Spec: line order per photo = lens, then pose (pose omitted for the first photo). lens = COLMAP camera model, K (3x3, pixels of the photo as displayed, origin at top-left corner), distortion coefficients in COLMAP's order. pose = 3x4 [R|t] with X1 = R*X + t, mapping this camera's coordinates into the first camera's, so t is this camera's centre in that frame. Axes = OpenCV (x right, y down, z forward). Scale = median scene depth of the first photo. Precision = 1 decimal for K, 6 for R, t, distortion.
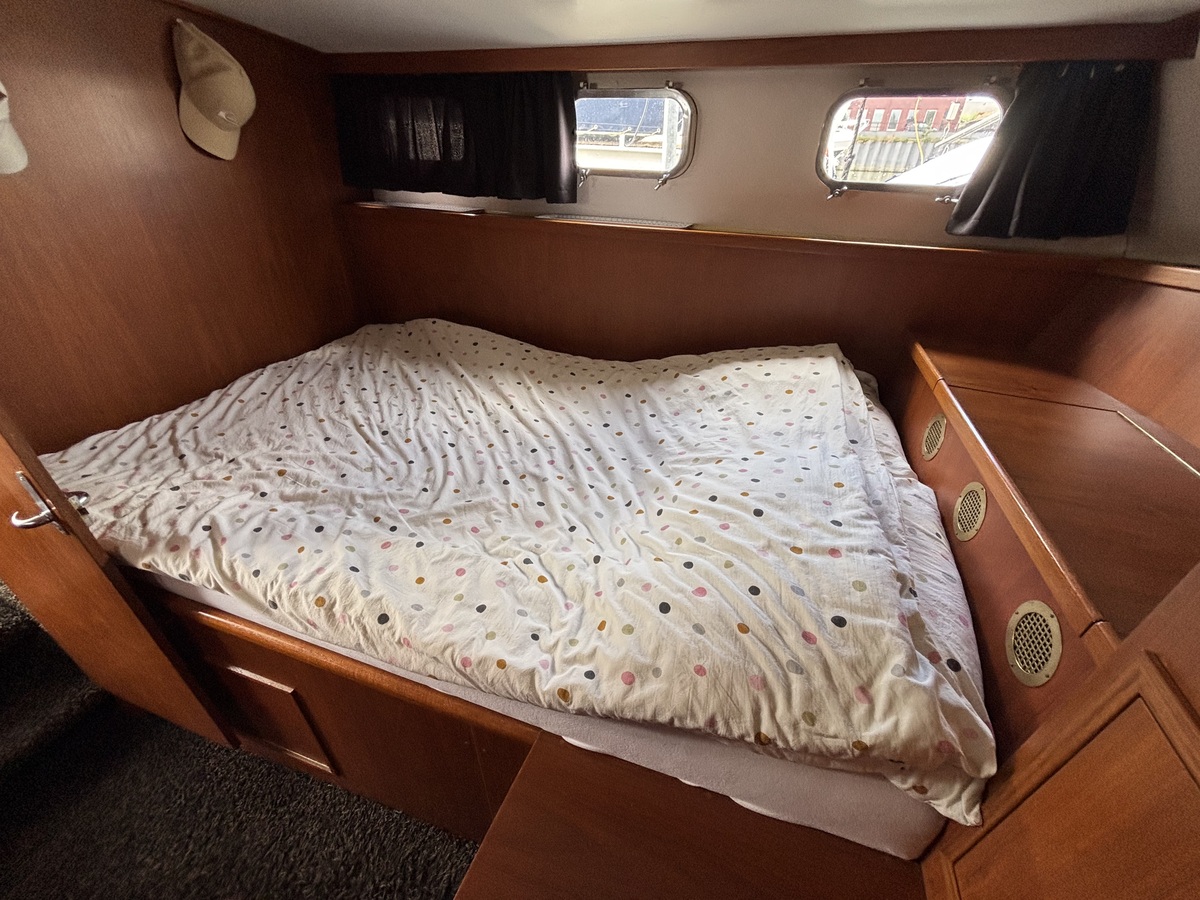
lens RADIAL K [[479.4, 0, 595.8], [0, 479.4, 442.8], [0, 0, 1]] dist [-0.000350, 0.001275]
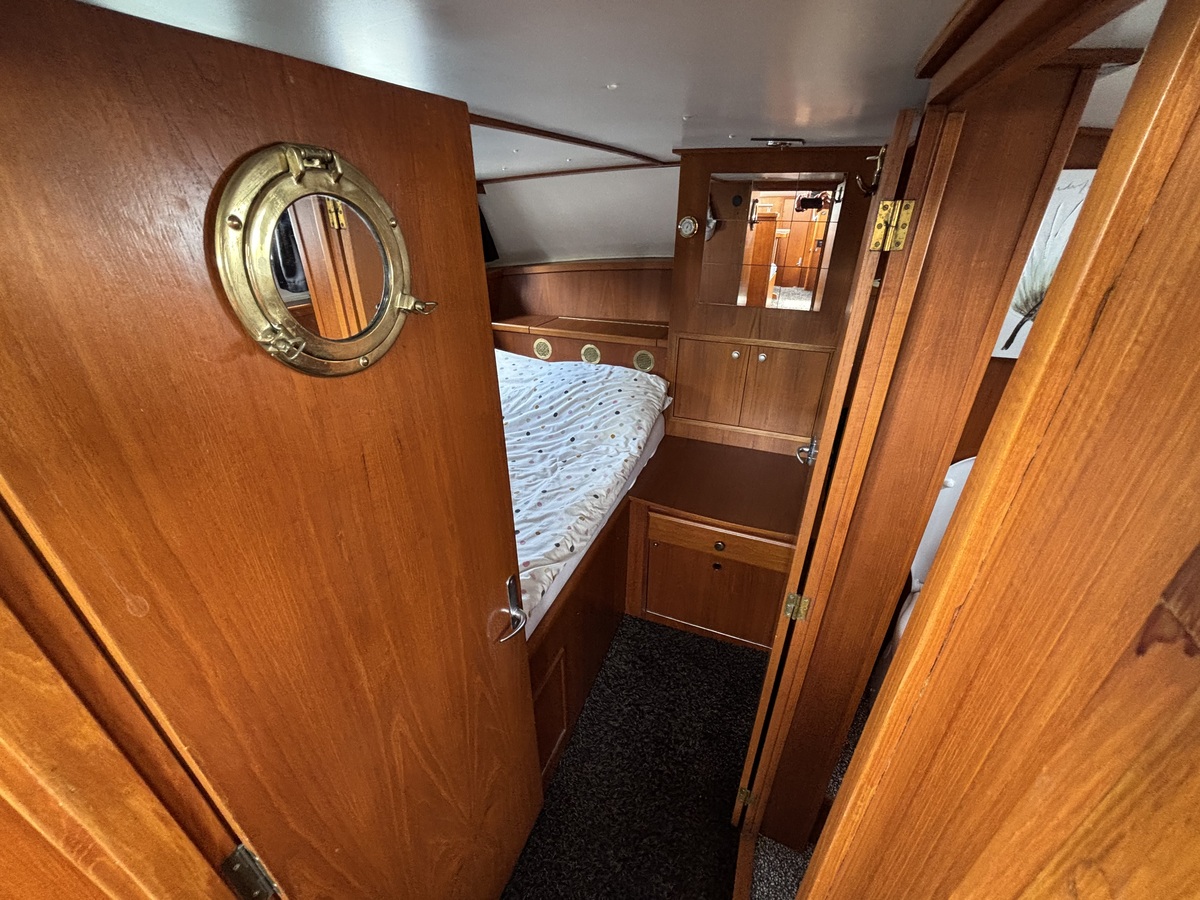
lens RADIAL K [[479.4, 0, 600.6], [0, 479.4, 449.1], [0, 0, 1]] dist [-0.000350, 0.001275]
pose [[0.073878, -0.488890, 0.869211, -1.323152], [0.529482, 0.757829, 0.381240, -0.328044], [-0.845098, 0.432067, 0.314846, 0.194505]]
